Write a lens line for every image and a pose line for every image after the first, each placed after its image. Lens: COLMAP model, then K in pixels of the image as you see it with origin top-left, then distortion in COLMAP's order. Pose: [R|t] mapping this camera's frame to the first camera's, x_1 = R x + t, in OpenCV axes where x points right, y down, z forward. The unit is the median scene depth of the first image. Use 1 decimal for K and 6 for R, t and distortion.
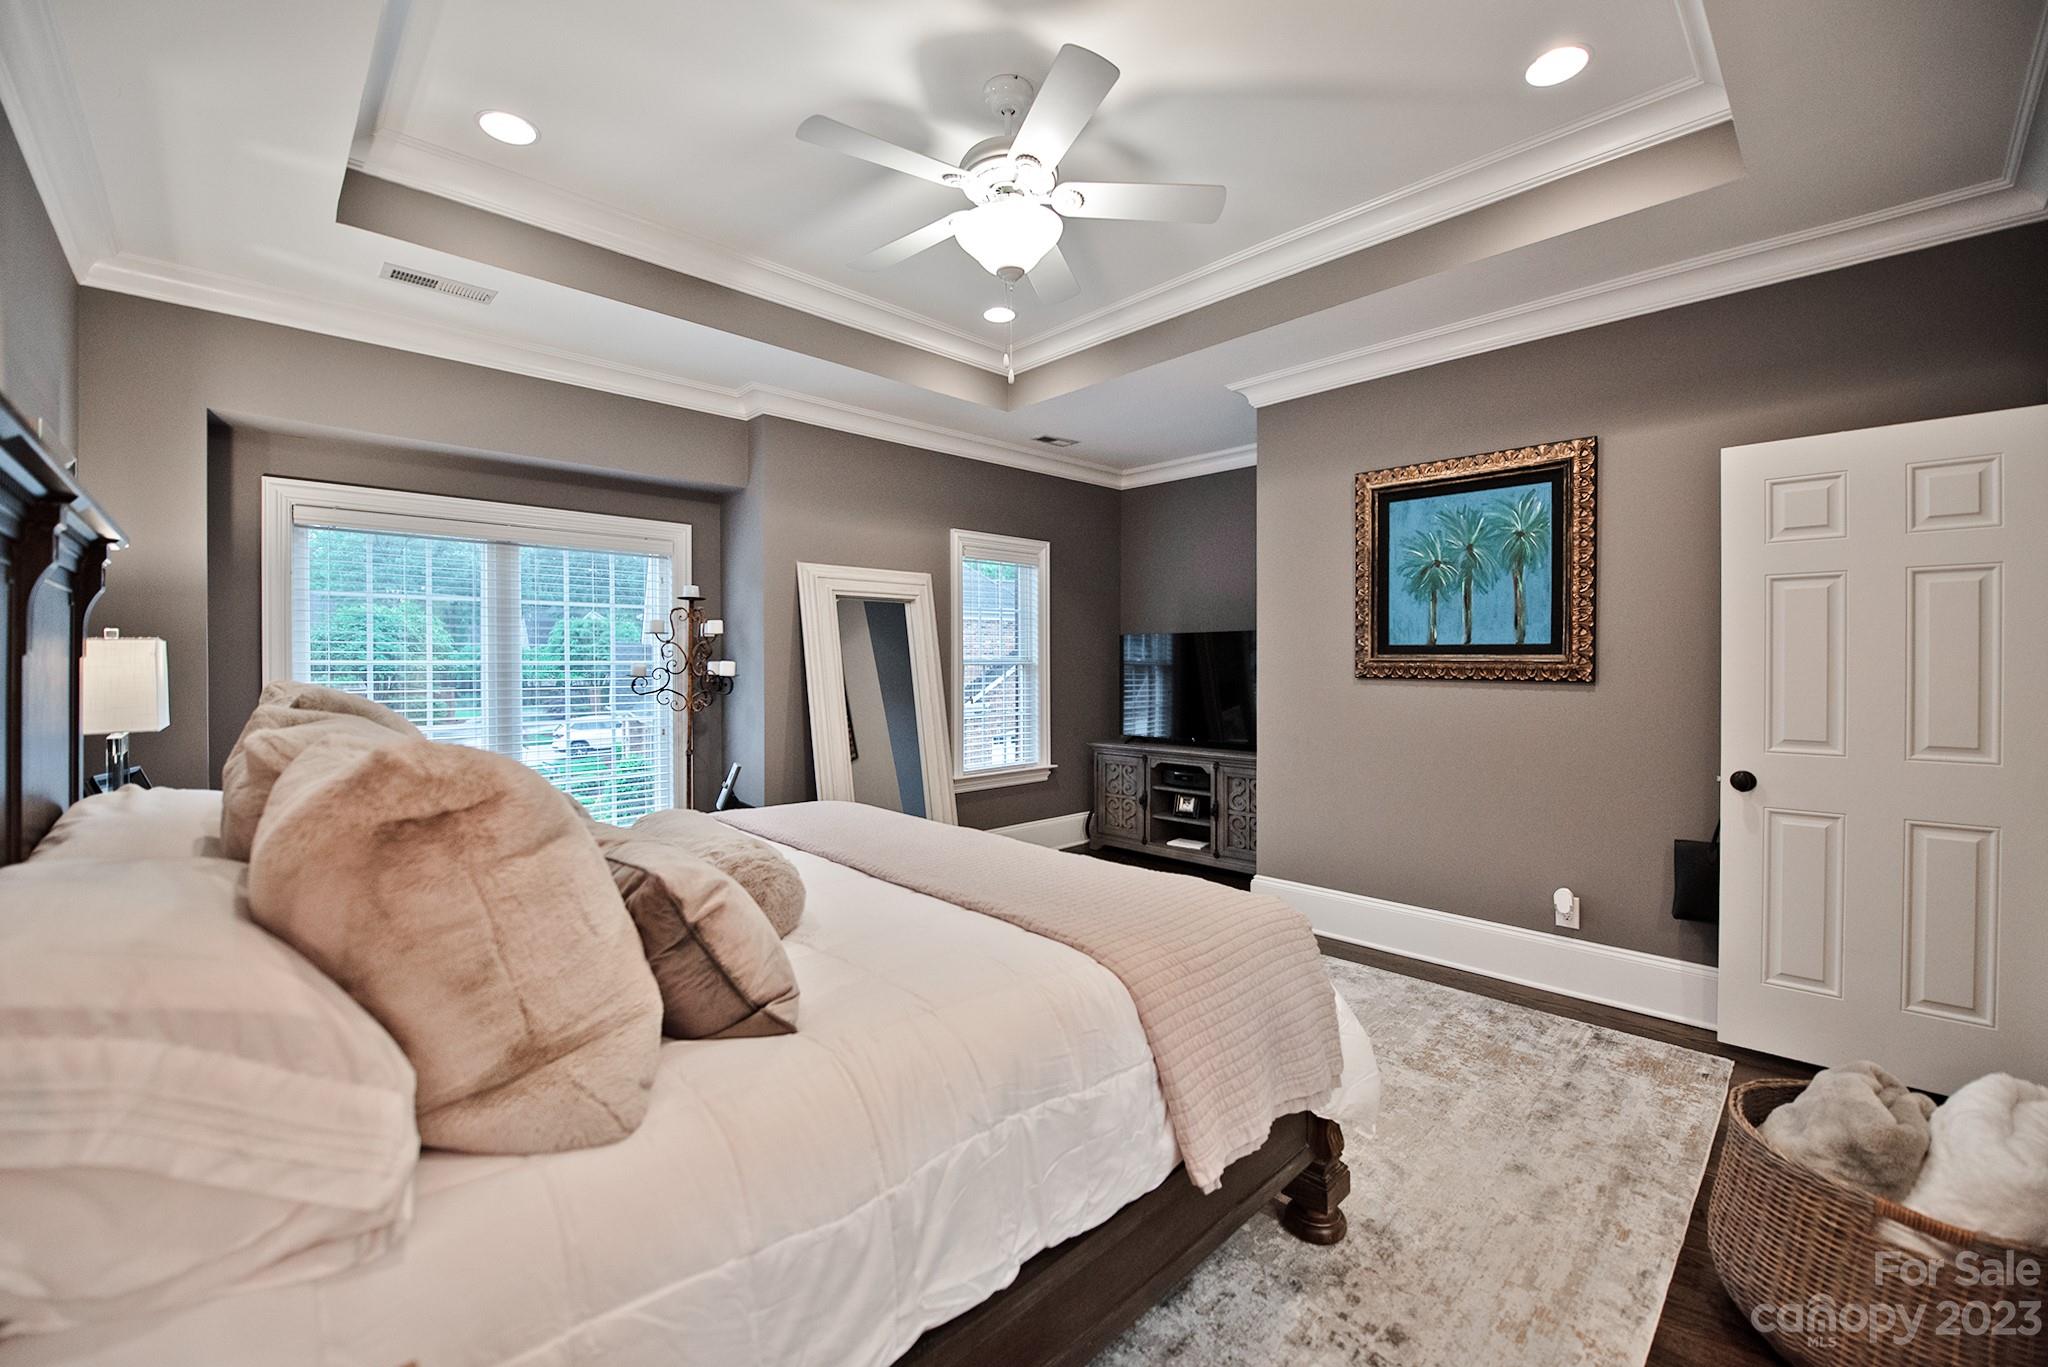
lens RADIAL K [[820.9, 0, 1041.2], [0, 820.9, 674.3], [0, 0, 1]] dist [-0.013402, -0.000042]
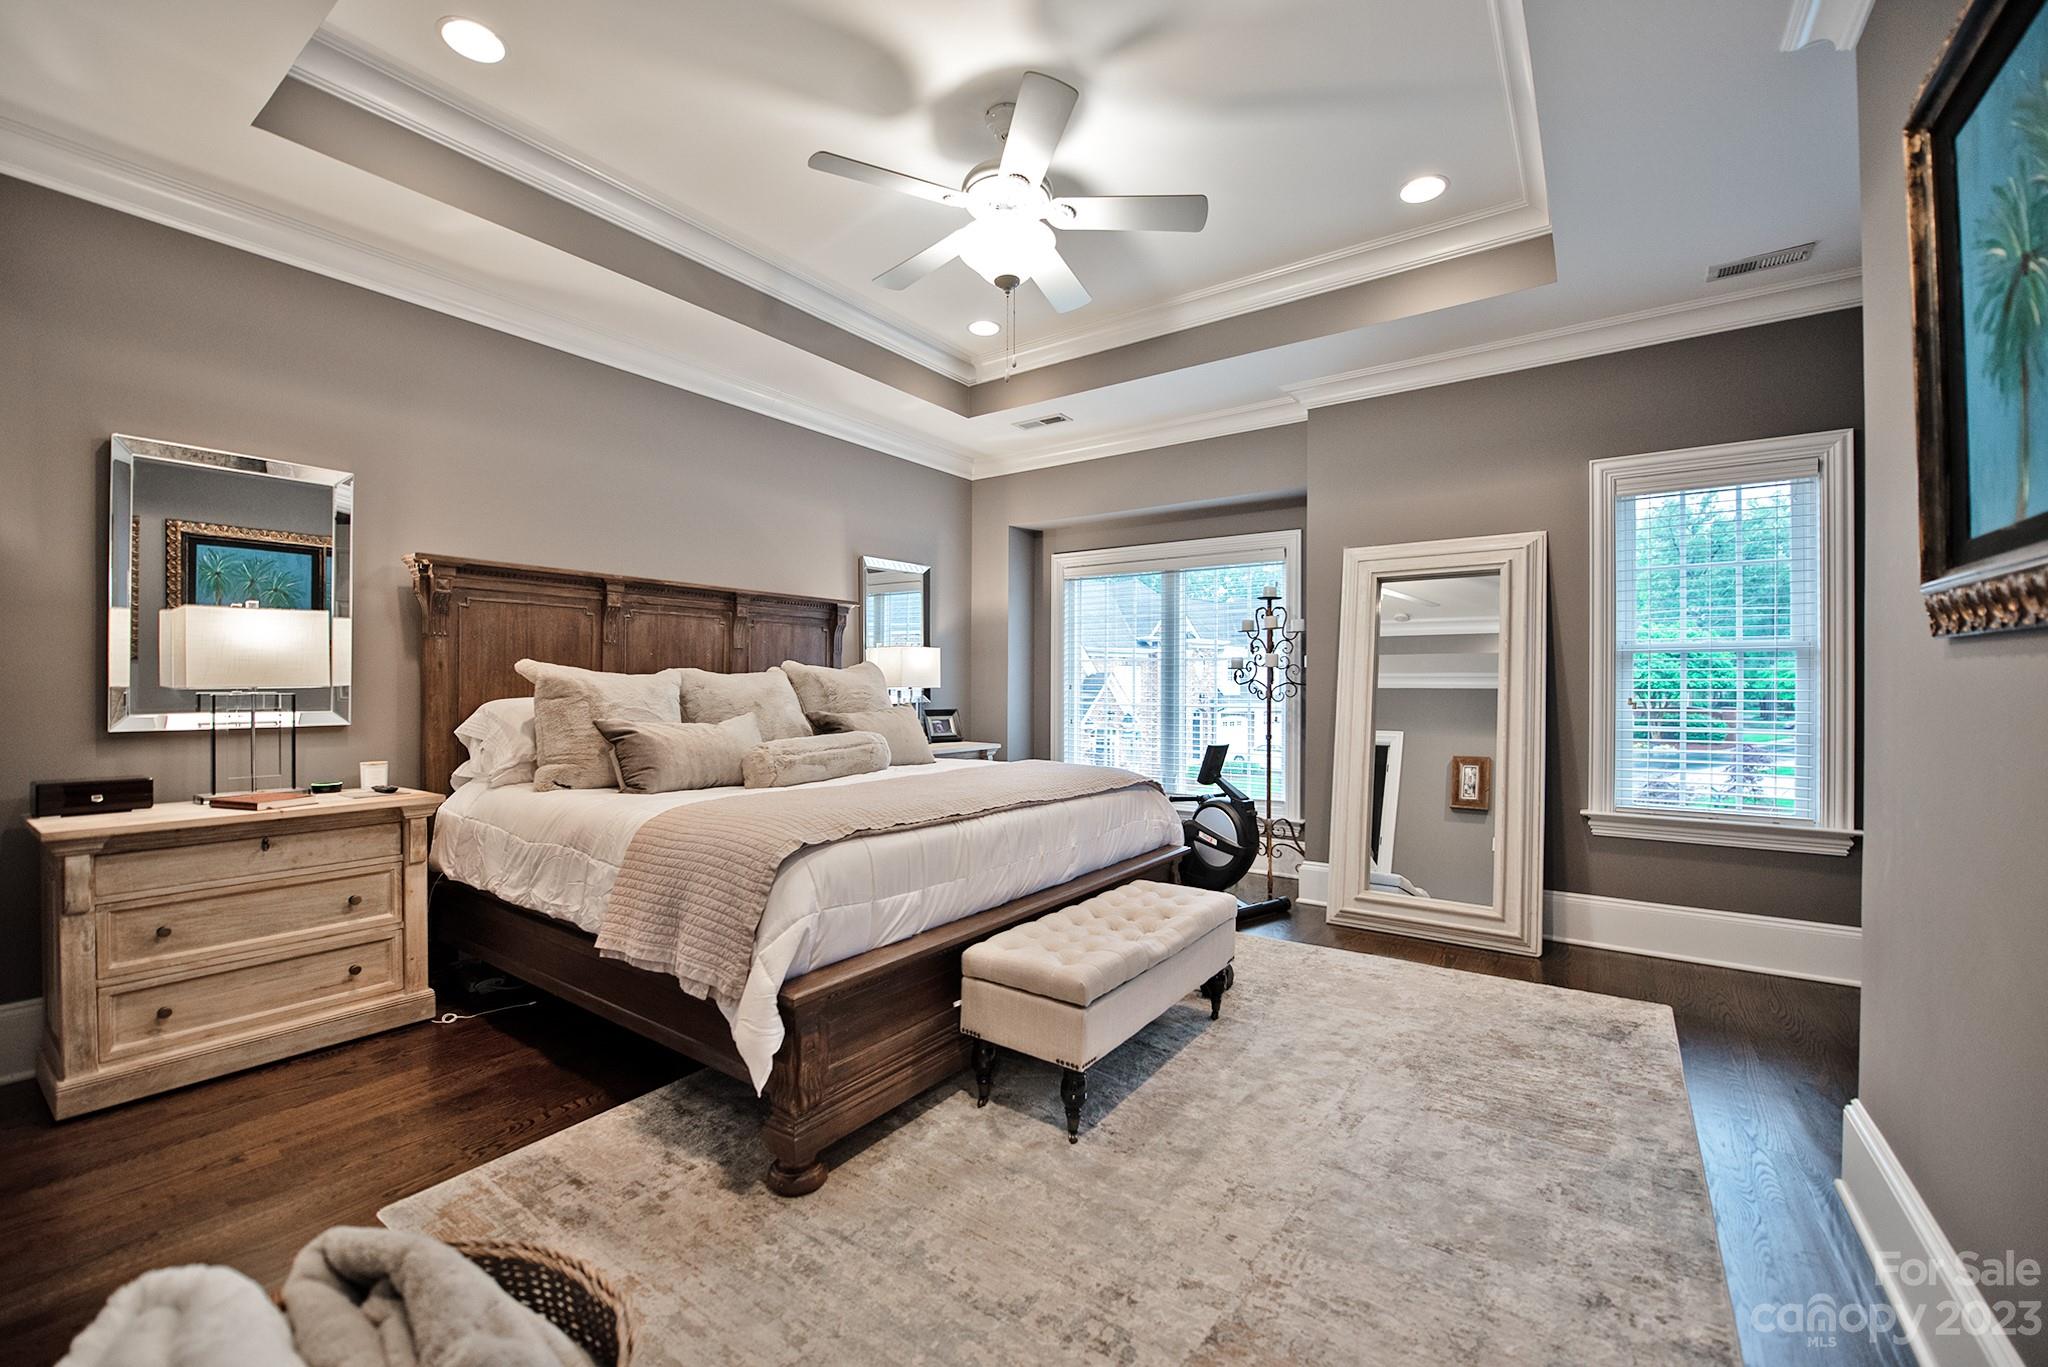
lens RADIAL K [[820.9, 0, 1041.2], [0, 820.9, 674.3], [0, 0, 1]] dist [-0.013402, -0.000042]
pose [[0.193944, -0.005775, -0.980996, 0.689729], [-0.012770, 0.999883, -0.008411, 0.028109], [0.980929, 0.014158, 0.193848, 0.558936]]
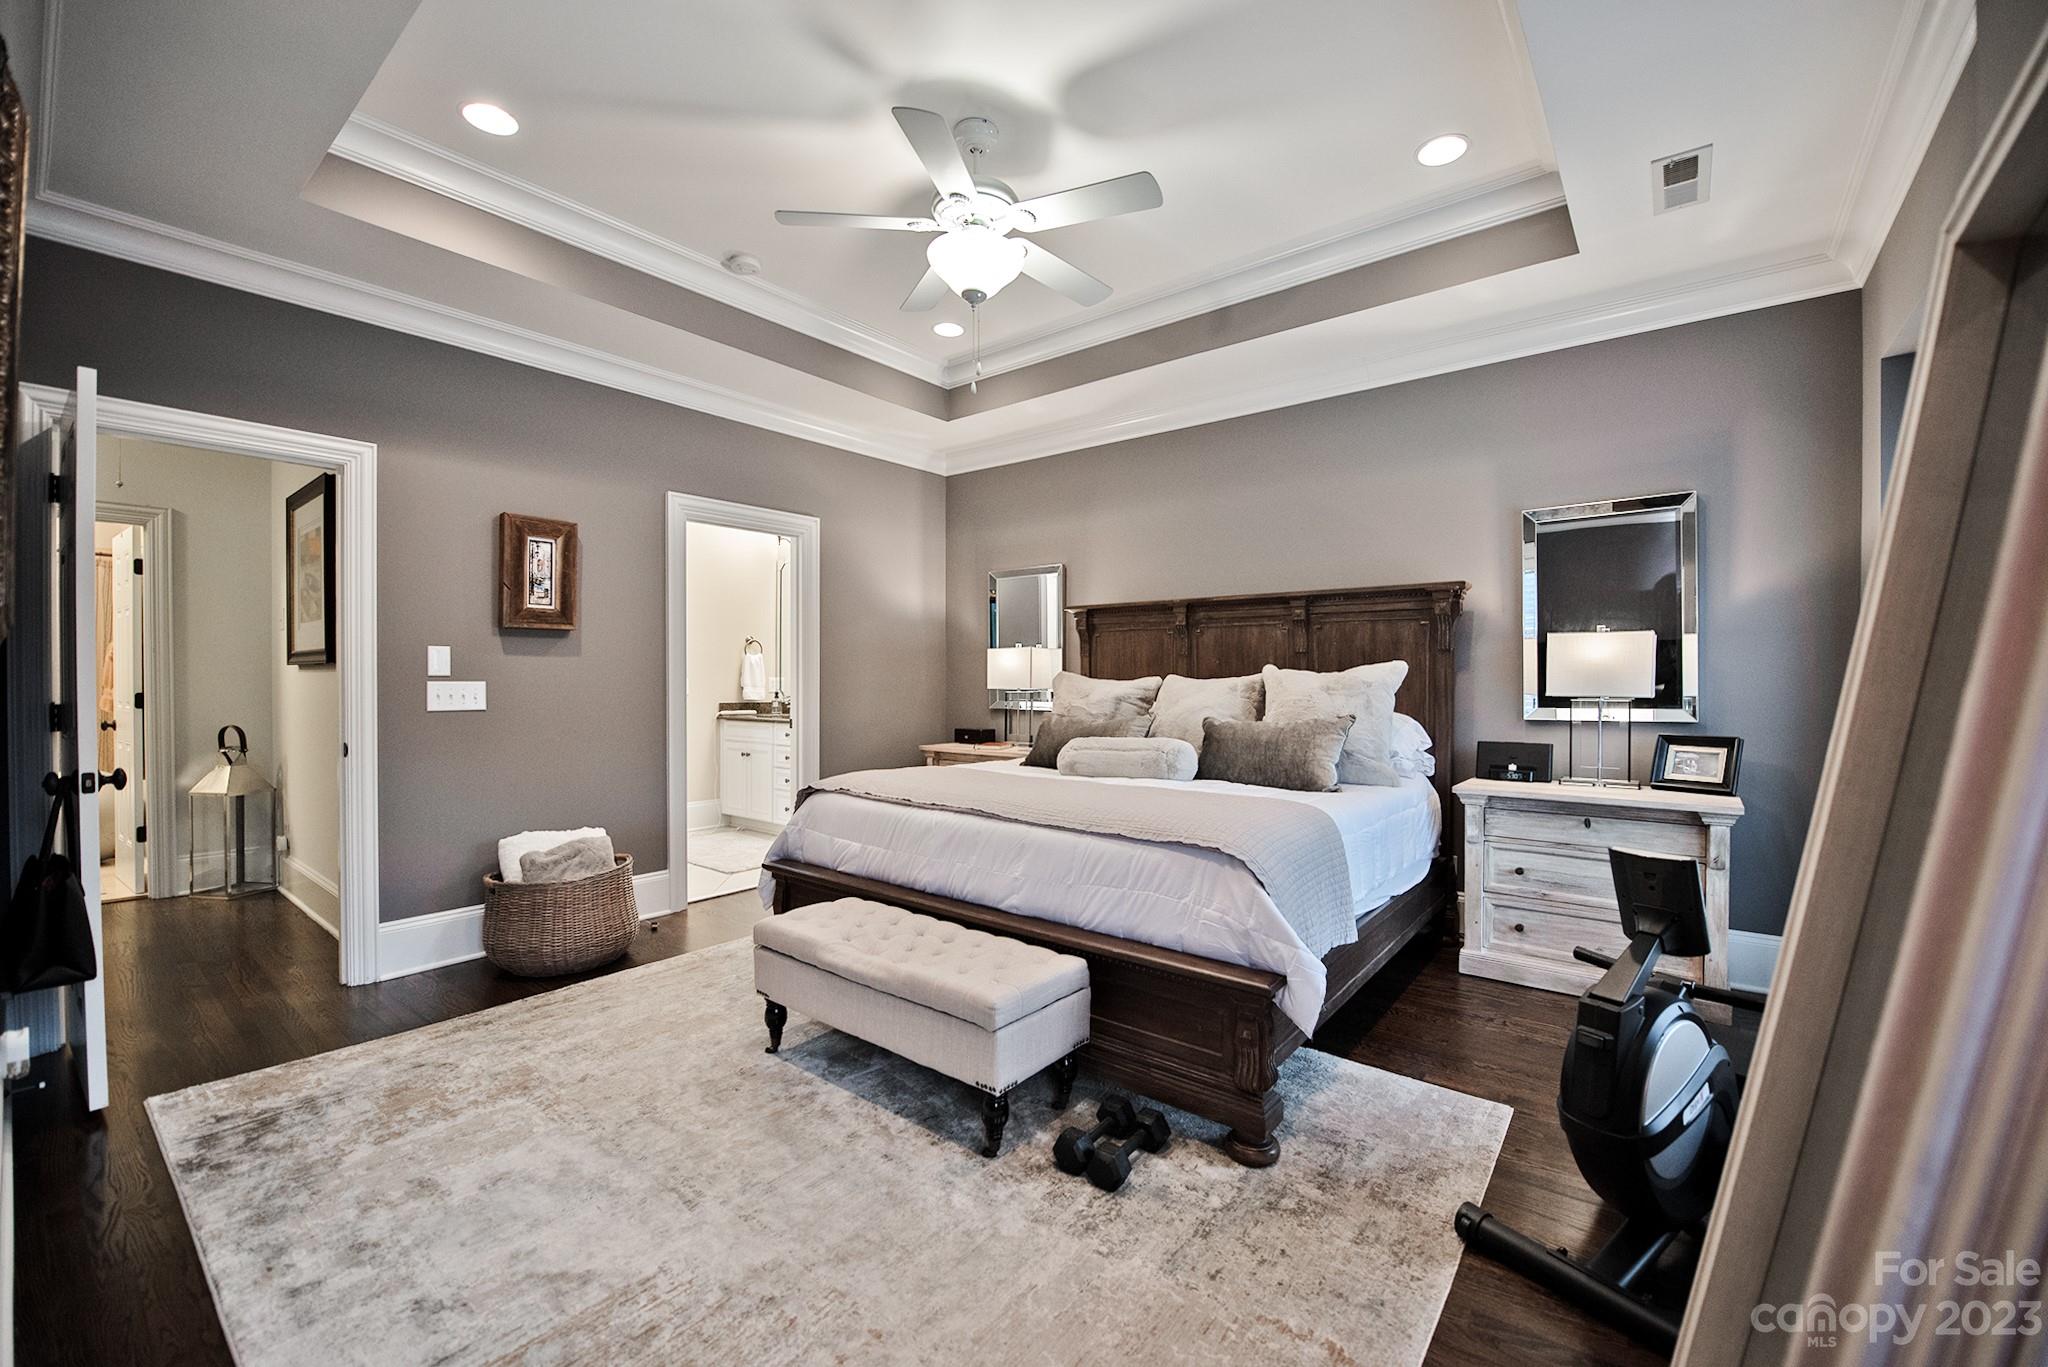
lens RADIAL K [[820.9, 0, 1041.2], [0, 820.9, 674.3], [0, 0, 1]] dist [-0.013402, -0.000042]
pose [[-0.992010, 0.004348, -0.126084, 0.007142], [0.003780, 0.999982, 0.004738, 0.012511], [0.126102, 0.004224, -0.992008, 1.410803]]
